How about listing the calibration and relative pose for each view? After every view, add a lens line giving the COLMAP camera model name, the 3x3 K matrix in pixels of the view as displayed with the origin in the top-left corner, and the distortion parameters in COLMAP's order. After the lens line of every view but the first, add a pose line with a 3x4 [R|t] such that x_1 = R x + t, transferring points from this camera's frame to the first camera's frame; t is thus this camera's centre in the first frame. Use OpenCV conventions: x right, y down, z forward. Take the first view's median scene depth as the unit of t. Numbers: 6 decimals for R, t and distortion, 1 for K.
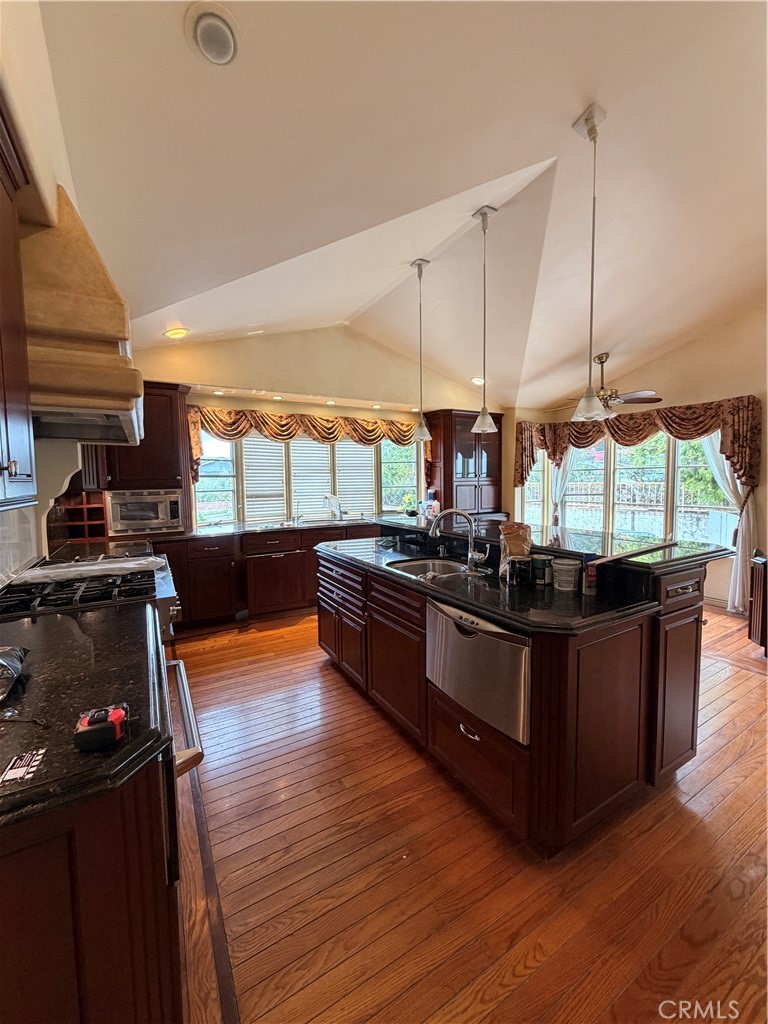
lens RADIAL K [[408.3, 0, 383.1], [0, 408.3, 508.6], [0, 0, 1]] dist [0.001140, 0.000110]
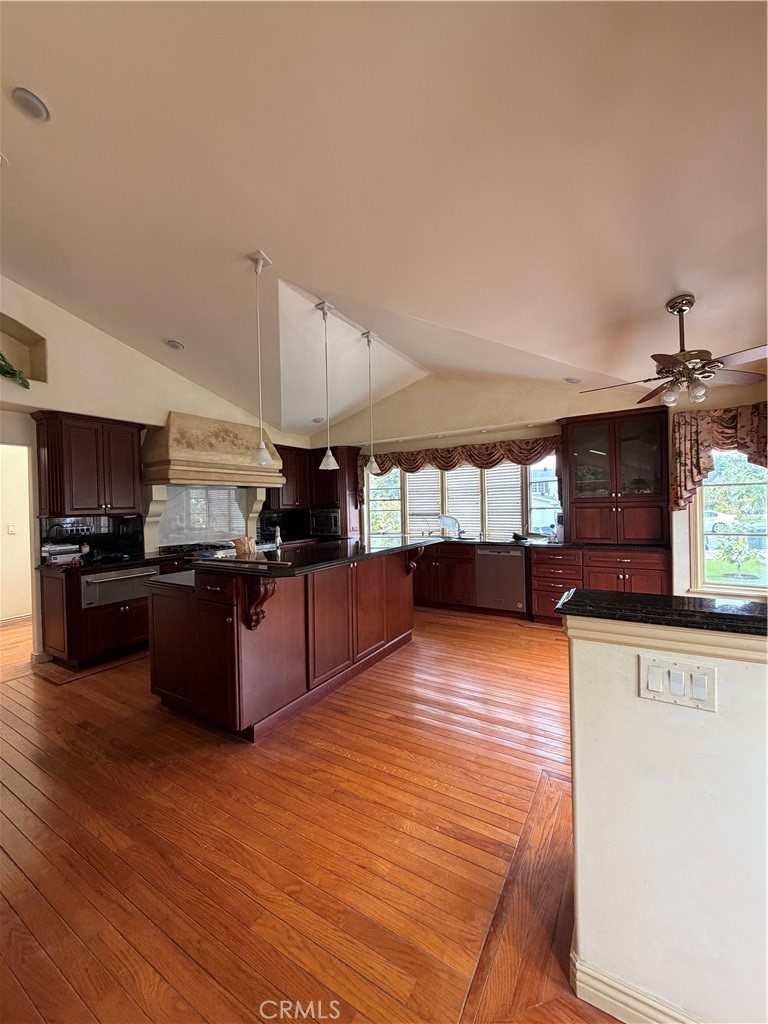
lens RADIAL K [[408.3, 0, 380.3], [0, 408.3, 507.8], [0, 0, 1]] dist [0.001140, 0.000110]
pose [[0.465367, 0.010009, -0.885061, 0.884539], [-0.045260, 0.998897, -0.012501, -0.034833], [0.883960, 0.045875, 0.465307, 0.331363]]
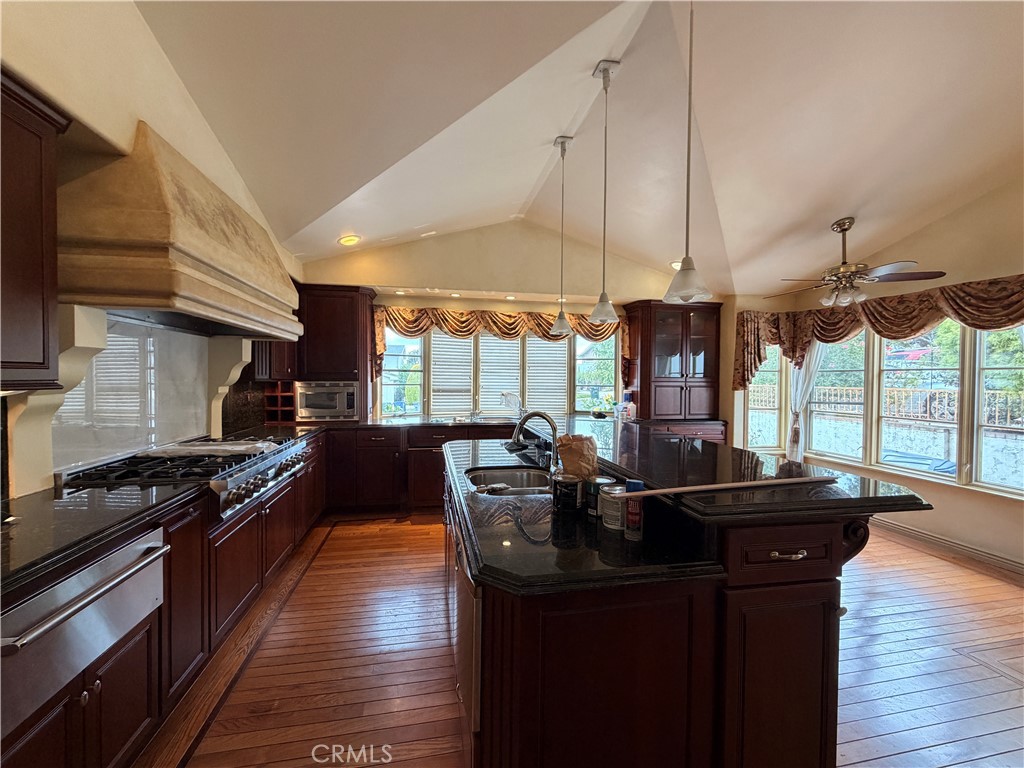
lens RADIAL K [[408.3, 0, 507.3], [0, 408.3, 385.9], [0, 0, 1]] dist [0.001140, 0.000110]
pose [[0.943047, 0.029155, -0.331378, 0.208458], [-0.045537, 0.998089, -0.041776, -0.007877], [0.329527, 0.054487, 0.942573, 0.092039]]
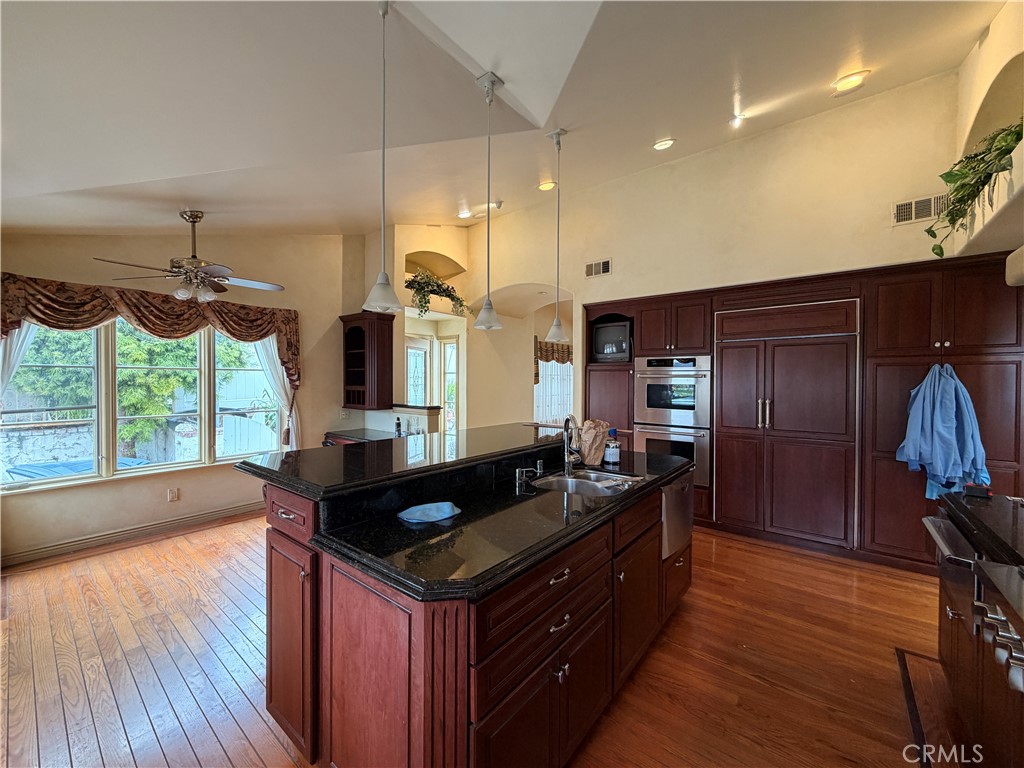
lens RADIAL K [[408.3, 0, 508.7], [0, 408.3, 383.8], [0, 0, 1]] dist [0.001140, 0.000110]
pose [[-0.358158, -0.000288, 0.933661, -0.342752], [0.064452, 0.997607, 0.025032, -0.054819], [-0.931434, 0.069142, -0.357282, 0.769833]]
